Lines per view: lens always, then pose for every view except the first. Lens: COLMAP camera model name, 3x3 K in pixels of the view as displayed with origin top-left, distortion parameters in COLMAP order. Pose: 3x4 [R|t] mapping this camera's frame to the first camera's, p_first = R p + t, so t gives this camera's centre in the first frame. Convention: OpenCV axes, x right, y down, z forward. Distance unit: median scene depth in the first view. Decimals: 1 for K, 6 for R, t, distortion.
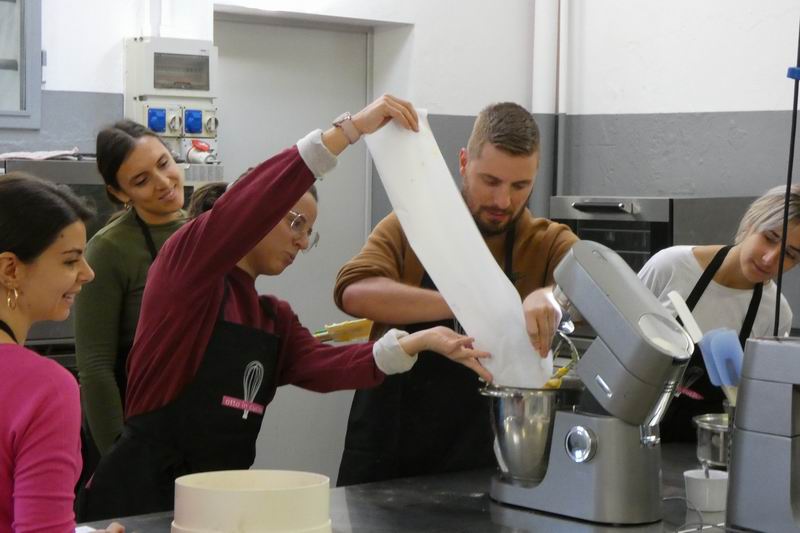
lens RADIAL K [[1805.7, 0, 400.0], [0, 1805.7, 266.5], [0, 0, 1]] dist [0.189426, 0.191732]
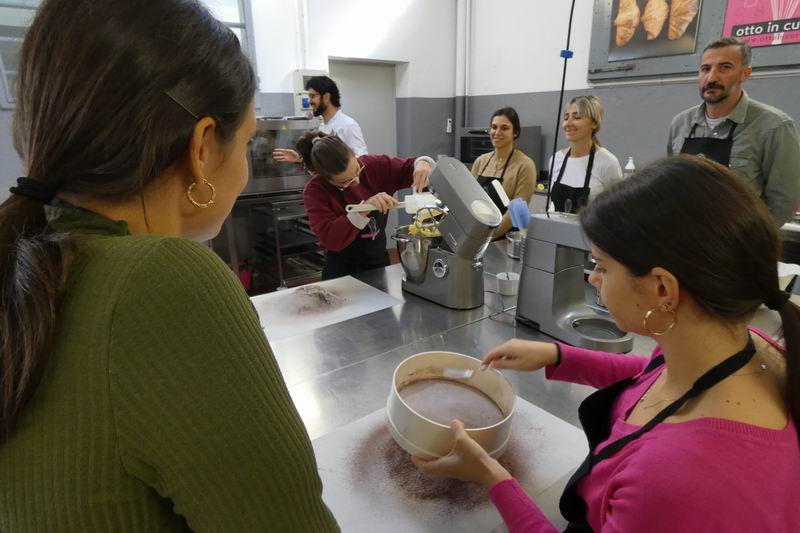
lens RADIAL K [[478.6, 0, 400.2], [0, 478.6, 255.2], [0, 0, 1]] dist [-0.001599, 0.000122]
pose [[0.996493, -0.008879, -0.083205, 0.061038], [0.027125, 0.974937, 0.220823, -0.016649], [0.079159, -0.222306, 0.971758, 0.315266]]
